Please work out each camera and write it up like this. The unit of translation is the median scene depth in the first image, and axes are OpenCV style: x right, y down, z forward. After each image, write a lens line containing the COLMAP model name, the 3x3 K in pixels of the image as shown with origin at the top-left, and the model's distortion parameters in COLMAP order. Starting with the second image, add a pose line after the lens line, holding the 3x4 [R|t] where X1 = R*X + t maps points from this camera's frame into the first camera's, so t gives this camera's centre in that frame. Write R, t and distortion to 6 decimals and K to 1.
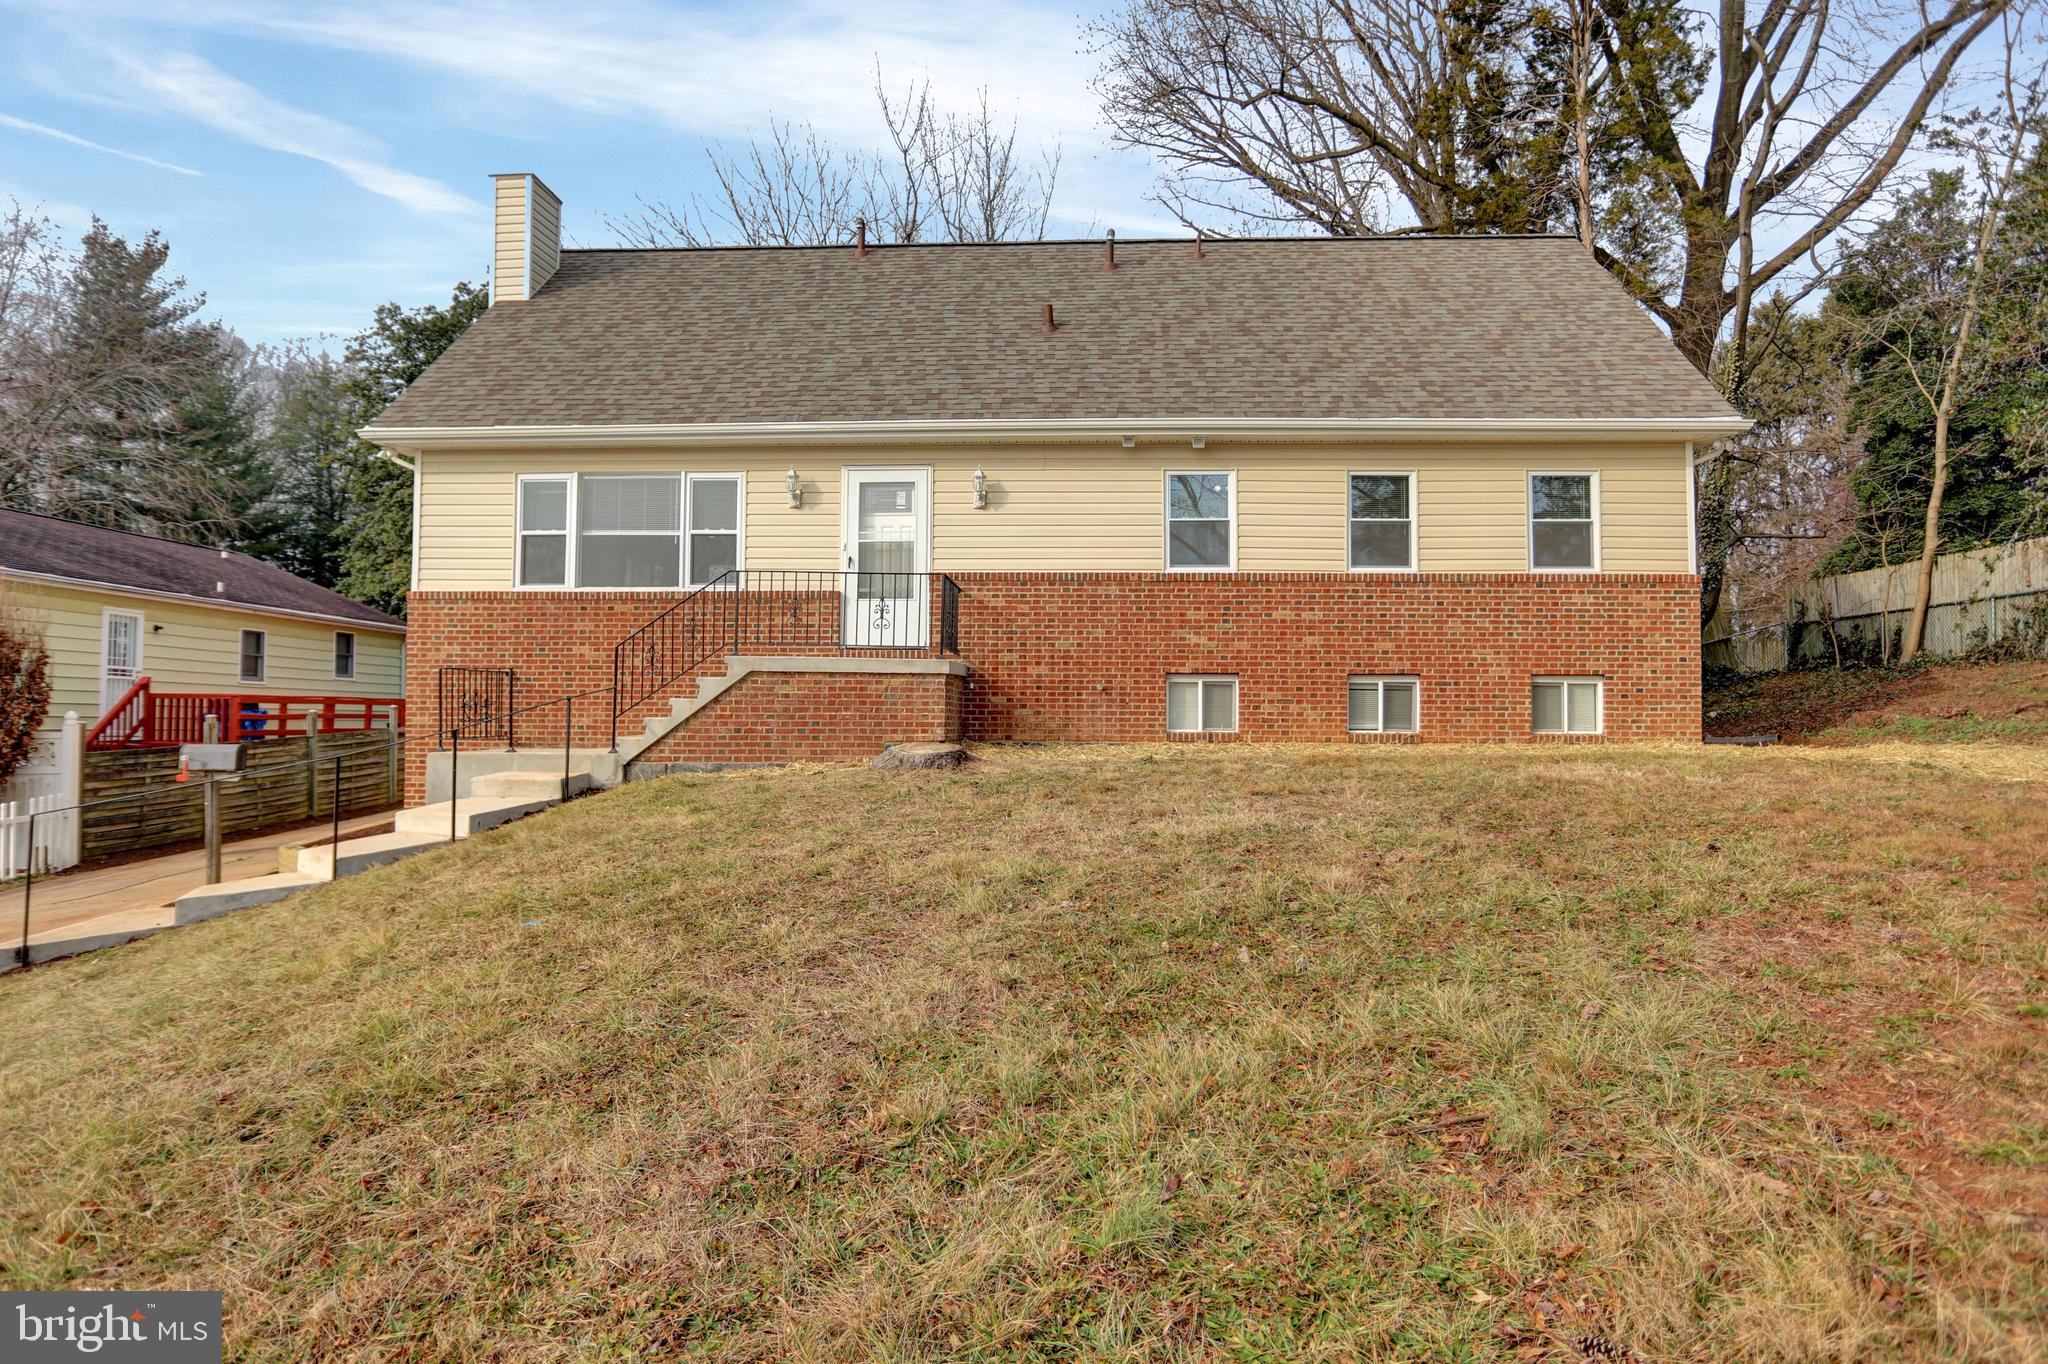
lens RADIAL K [[1294.2, 0, 1024.0], [0, 1294.2, 682.0], [0, 0, 1]] dist [-0.064680, 0.056120]
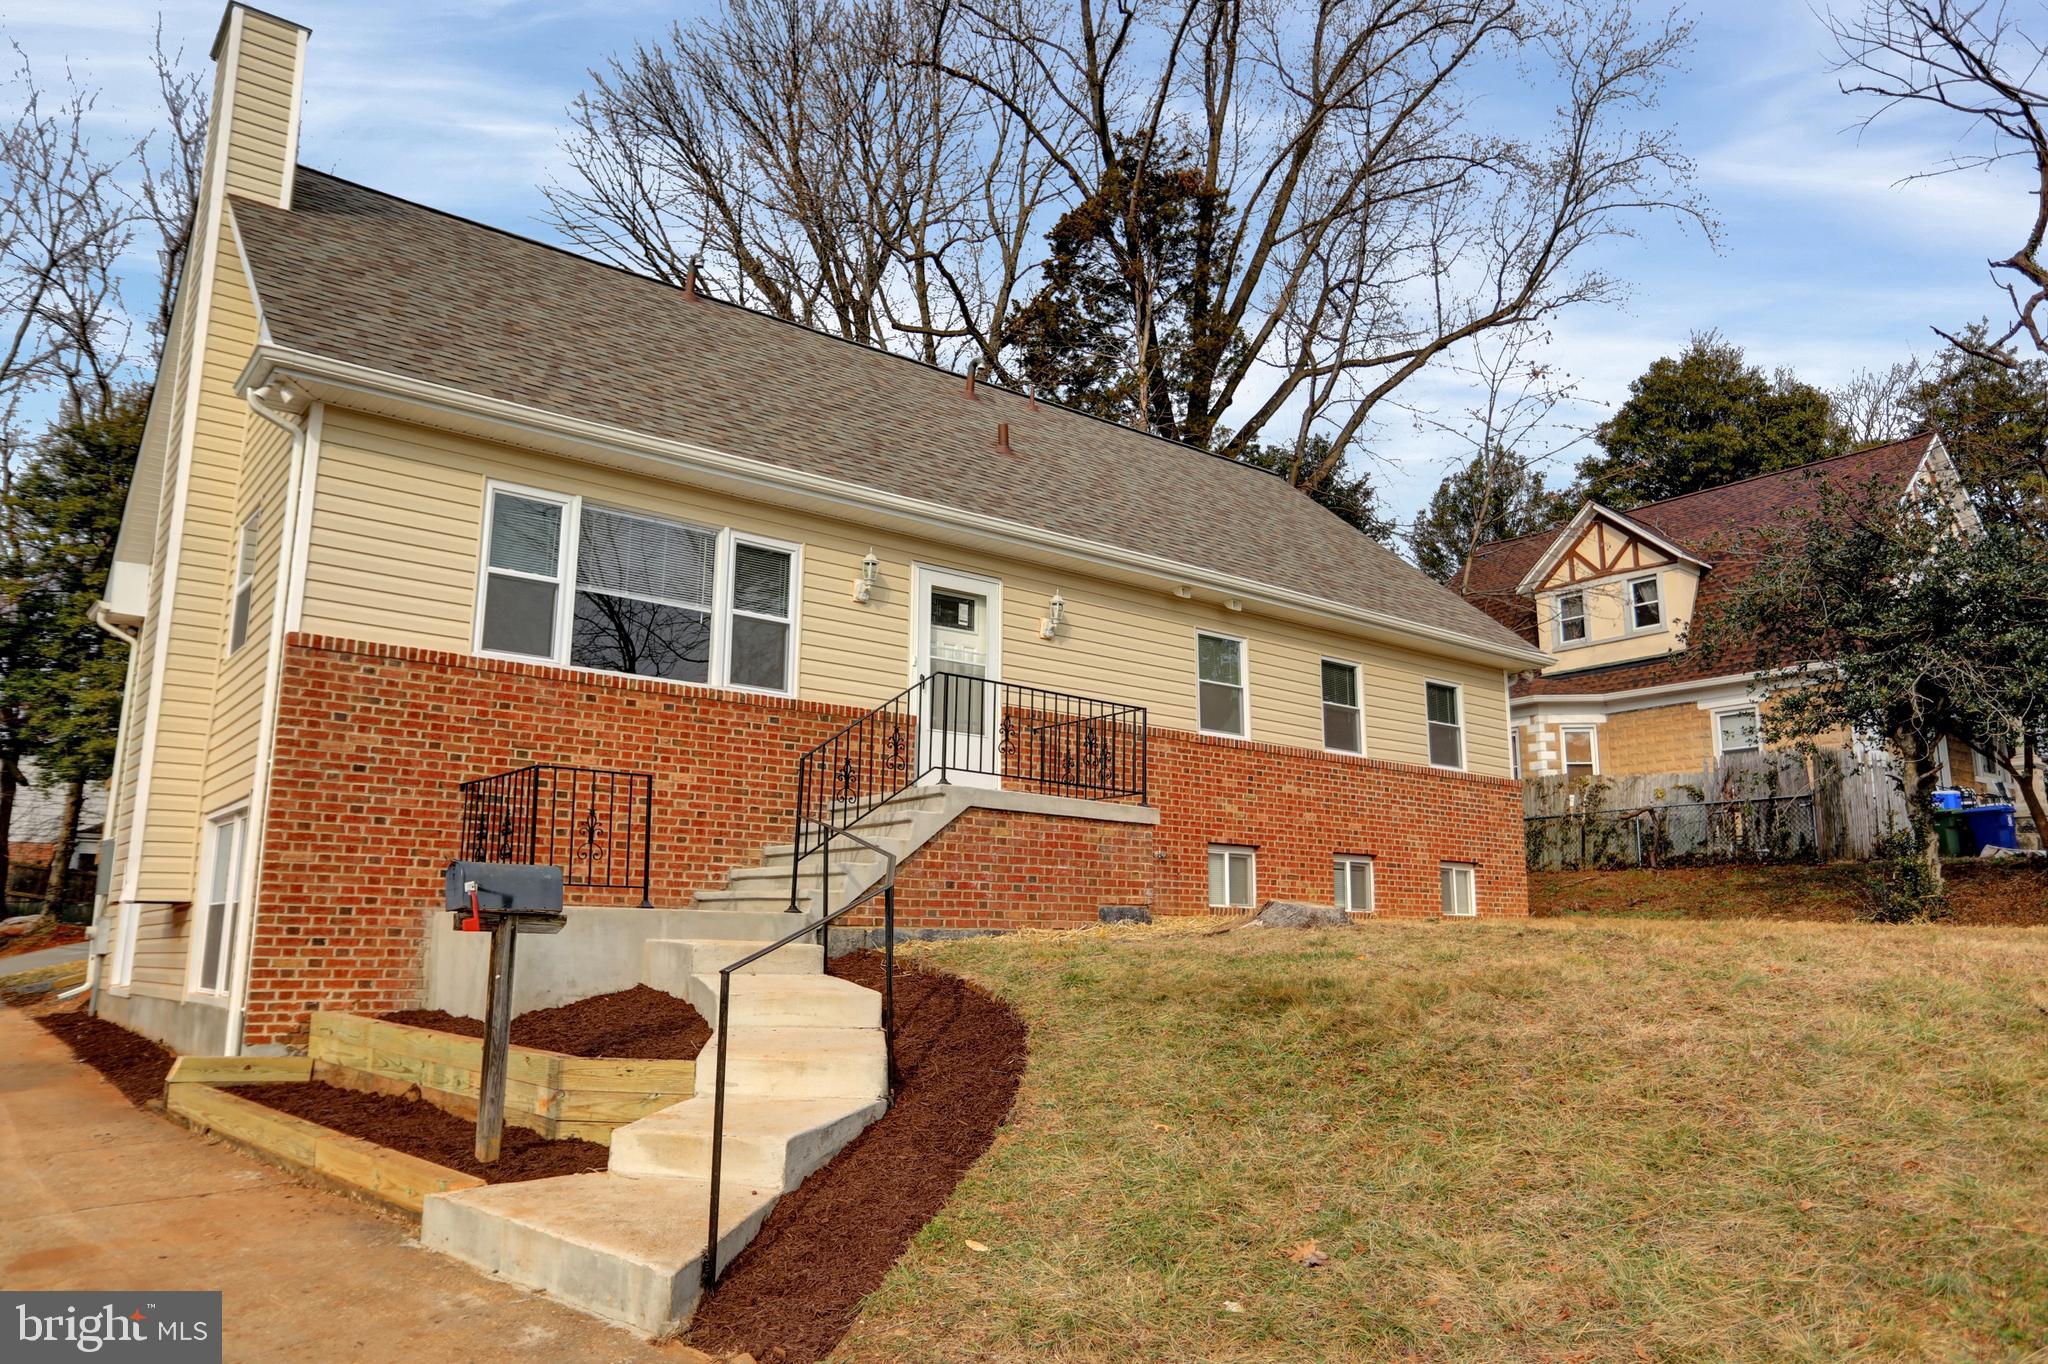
lens RADIAL K [[1426.7, 0, 1024.0], [0, 1426.7, 682.0], [0, 0, 1]] dist [-0.004925, -0.000671]
pose [[0.738471, 0.126898, 0.662237, -0.673158], [-0.021520, 0.986067, -0.164954, 0.051138], [-0.673942, 0.107562, 0.730912, 0.319123]]
